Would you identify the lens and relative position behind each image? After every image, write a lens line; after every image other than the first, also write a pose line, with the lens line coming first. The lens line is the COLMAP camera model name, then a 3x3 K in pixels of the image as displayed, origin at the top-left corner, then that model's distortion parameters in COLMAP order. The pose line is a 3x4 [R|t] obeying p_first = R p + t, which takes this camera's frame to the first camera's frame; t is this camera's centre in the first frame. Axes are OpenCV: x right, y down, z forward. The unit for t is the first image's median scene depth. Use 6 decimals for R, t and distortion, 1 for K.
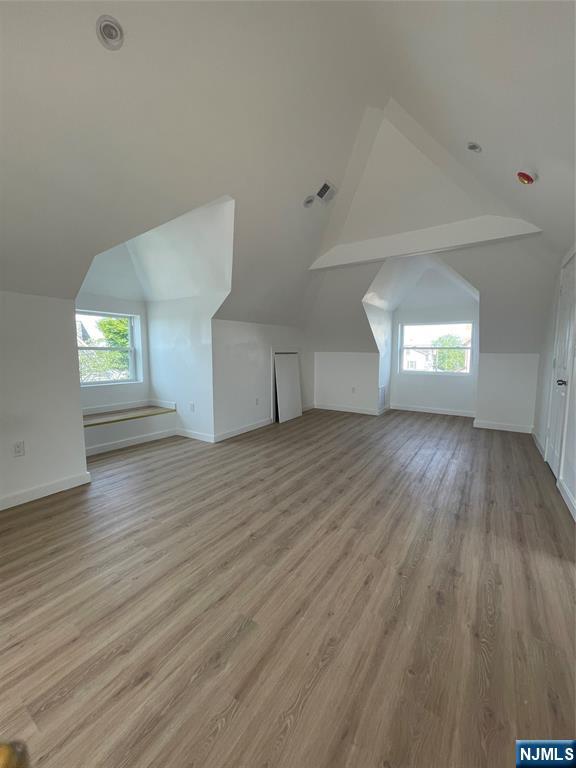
lens RADIAL K [[311.1, 0, 290.2], [0, 311.1, 383.5], [0, 0, 1]] dist [-0.001390, 0.000479]
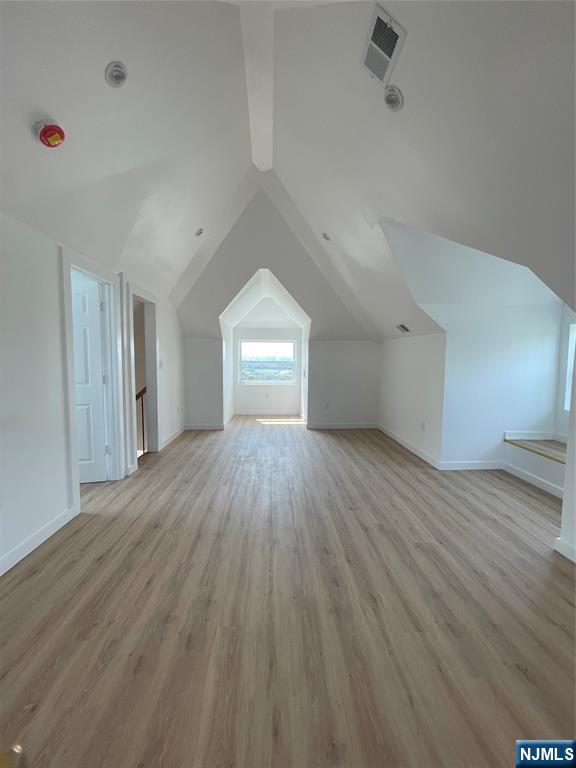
lens RADIAL K [[311.1, 0, 290.2], [0, 311.1, 383.5], [0, 0, 1]] dist [-0.001390, 0.000479]
pose [[-0.807835, 0.038070, -0.588178, 0.517371], [-0.069236, 0.984874, 0.158838, -0.172885], [0.585328, 0.169038, -0.792980, 1.362019]]
